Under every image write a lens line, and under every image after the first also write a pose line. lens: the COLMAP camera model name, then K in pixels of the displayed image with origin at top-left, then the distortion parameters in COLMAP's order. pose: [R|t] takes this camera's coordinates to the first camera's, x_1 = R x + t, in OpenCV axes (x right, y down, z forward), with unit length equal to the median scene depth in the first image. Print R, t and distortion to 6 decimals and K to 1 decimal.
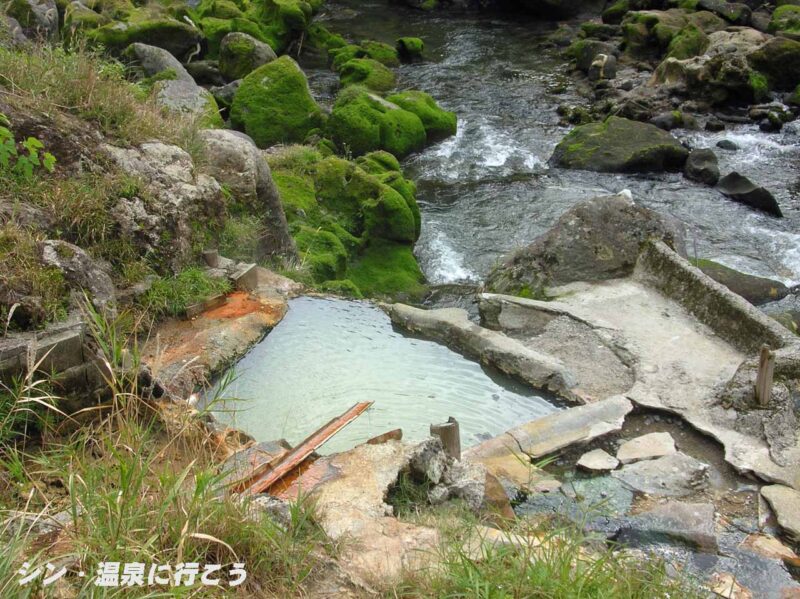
lens RADIAL K [[1168.9, 0, 401.3], [0, 1168.9, 299.1], [0, 0, 1]] dist [-0.060094, 0.000000]
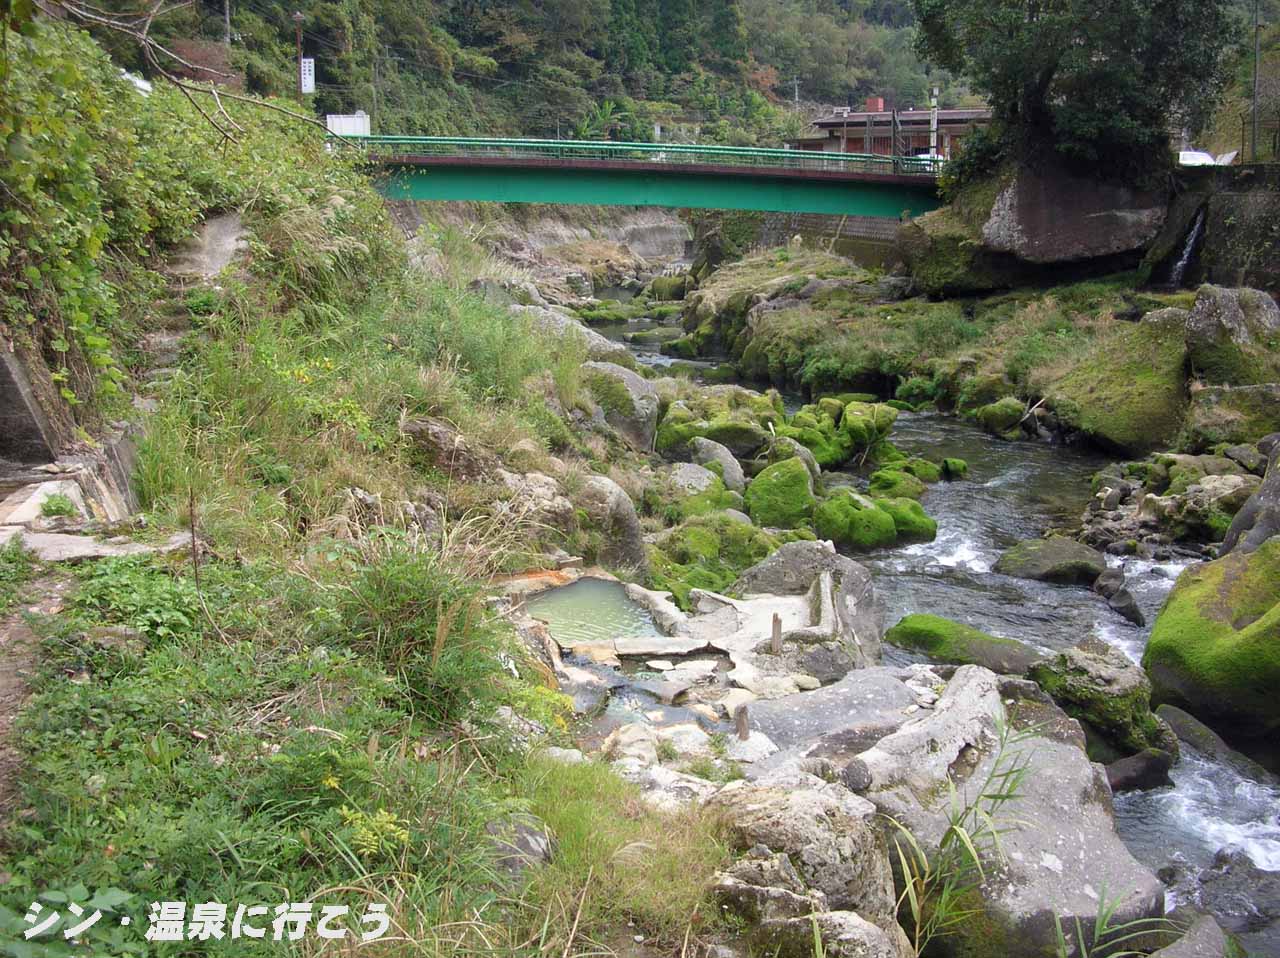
lens RADIAL K [[1298.2, 0, 639.3], [0, 1298.2, 478.8], [0, 0, 1]] dist [-0.146838, 0.000000]
pose [[0.910496, 0.100555, -0.401106, 0.661471], [-0.182098, 0.968369, -0.170592, 0.156326], [0.371265, 0.228364, 0.900007, -0.559085]]
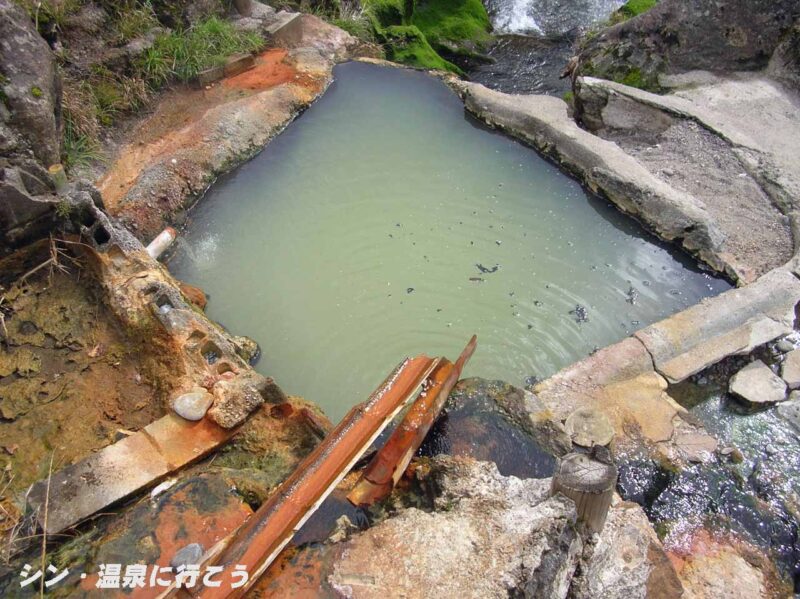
lens RADIAL K [[811.4, 0, 396.7], [0, 811.4, 299.6], [0, 0, 1]] dist [-0.146838, 0.000000]
pose [[0.995544, 0.083817, -0.043205, -0.018482], [-0.064466, 0.939342, 0.336869, -0.036017], [0.068820, -0.332583, 0.940560, 0.452009]]
